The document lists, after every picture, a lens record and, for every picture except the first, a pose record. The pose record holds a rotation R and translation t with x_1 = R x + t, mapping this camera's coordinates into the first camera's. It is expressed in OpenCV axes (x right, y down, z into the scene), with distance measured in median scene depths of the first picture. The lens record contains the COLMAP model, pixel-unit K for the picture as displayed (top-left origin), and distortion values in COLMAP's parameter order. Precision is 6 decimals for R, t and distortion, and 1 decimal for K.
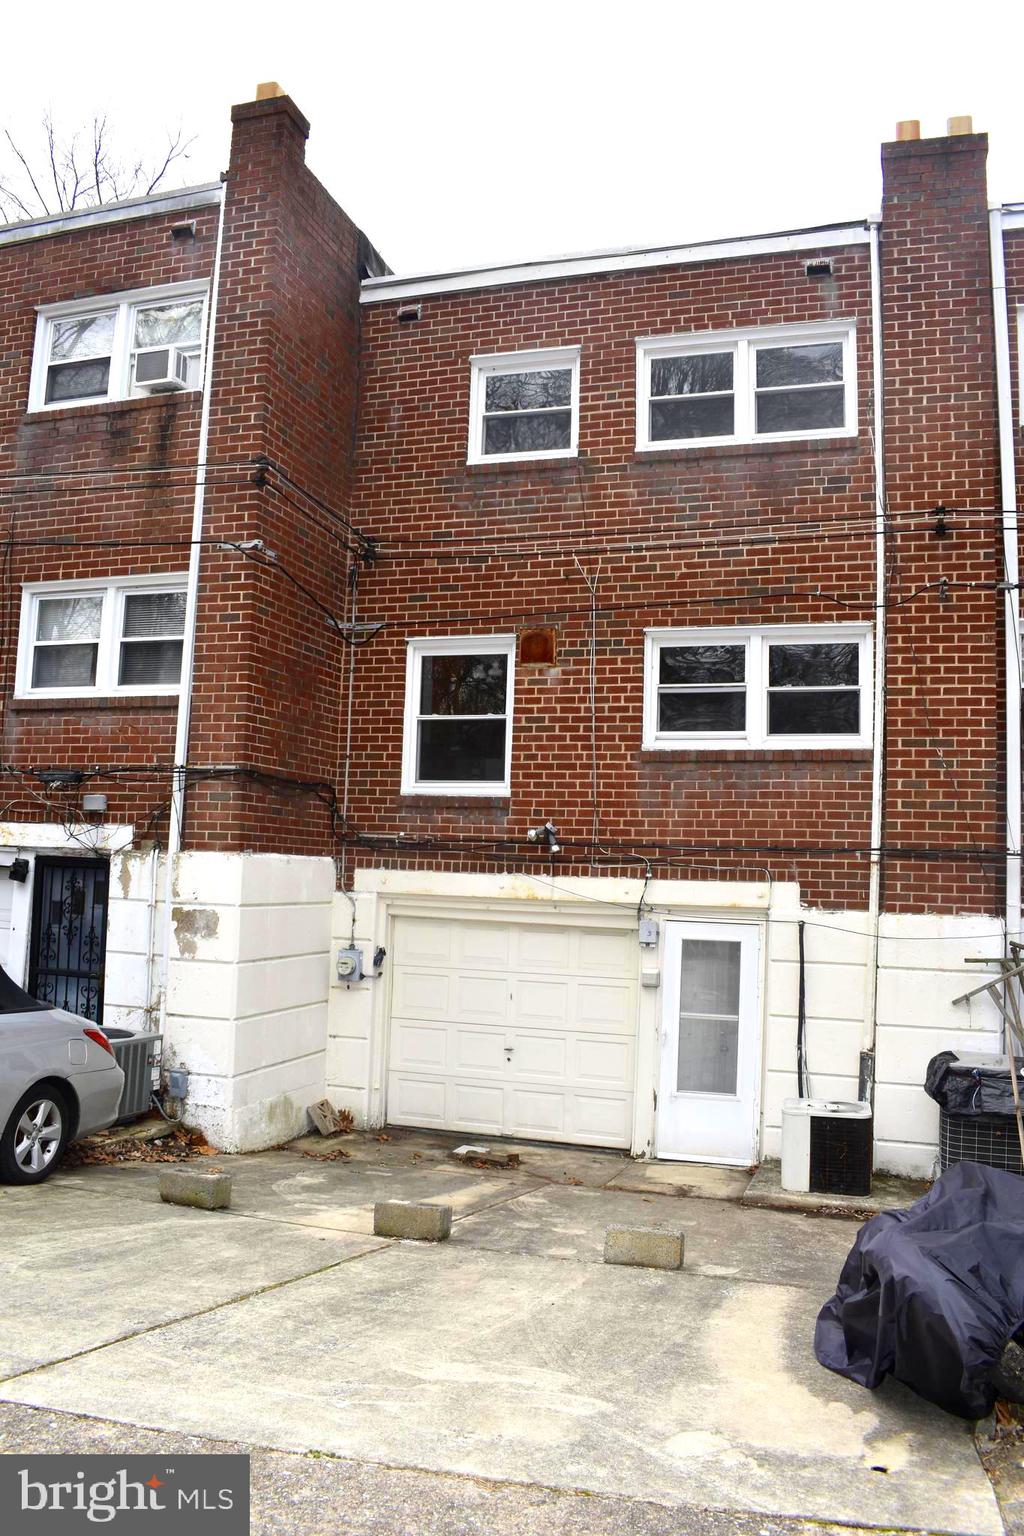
lens RADIAL K [[1197.6, 0, 512.0], [0, 1197.6, 768.0], [0, 0, 1]] dist [-0.096358, 0.012134]
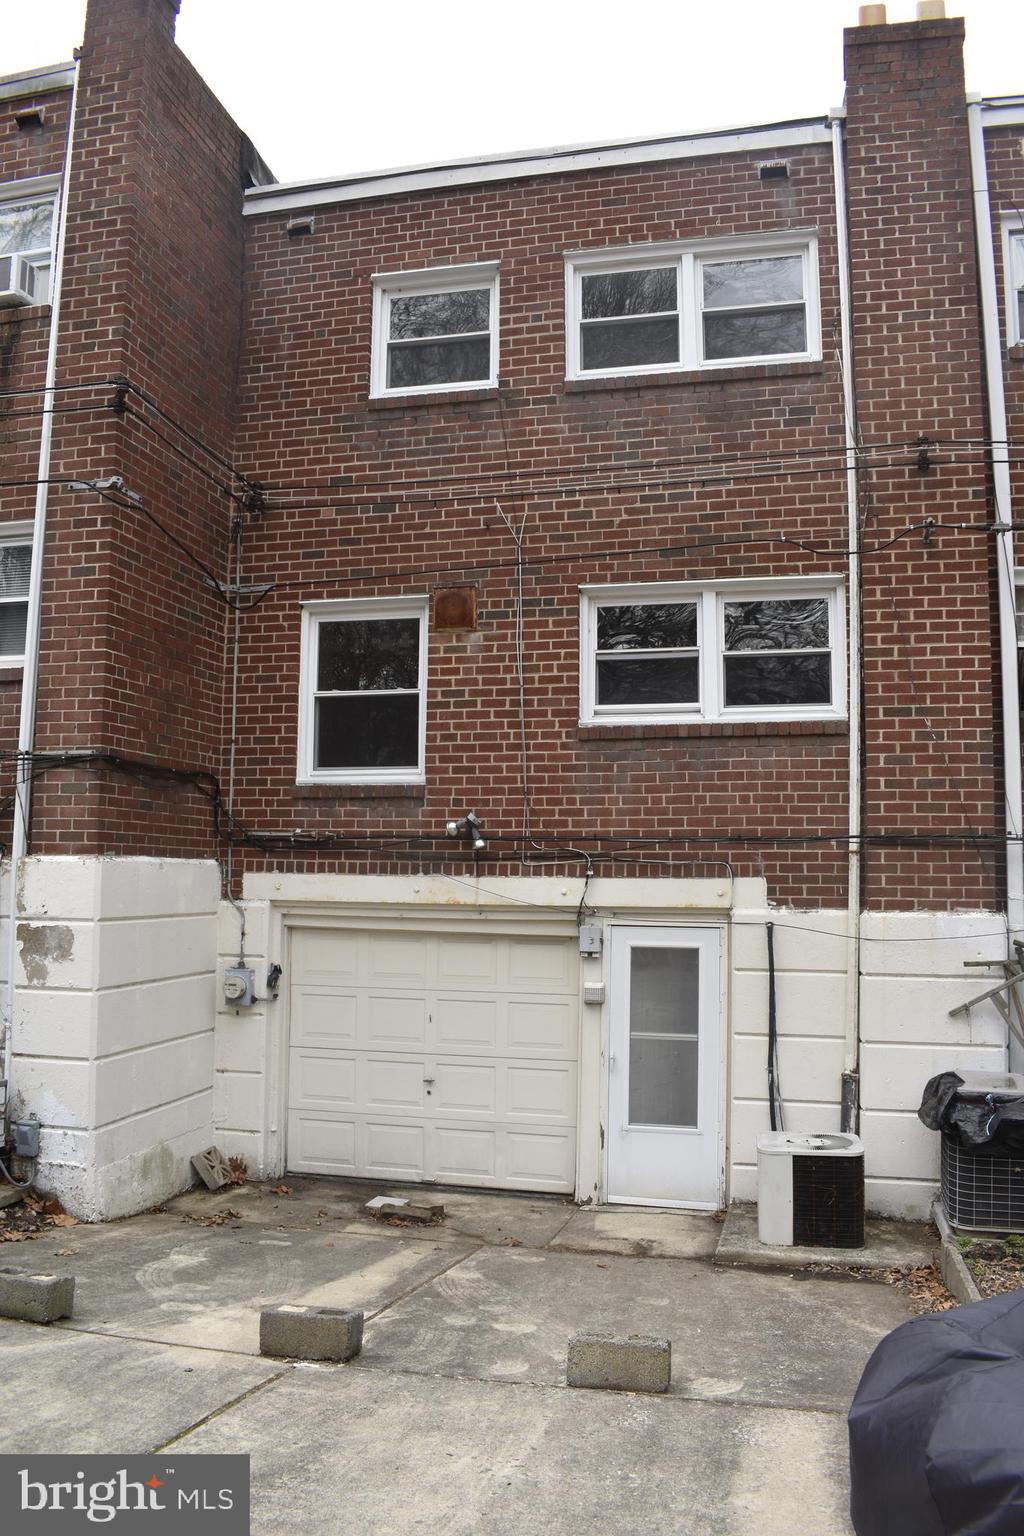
lens RADIAL K [[1197.6, 0, 512.0], [0, 1197.6, 768.0], [0, 0, 1]] dist [-0.096358, 0.012134]
pose [[0.997018, -0.015694, 0.075561, -0.004382], [0.015853, 0.999873, -0.001497, 0.015617], [-0.075528, 0.002690, 0.997140, 0.156512]]
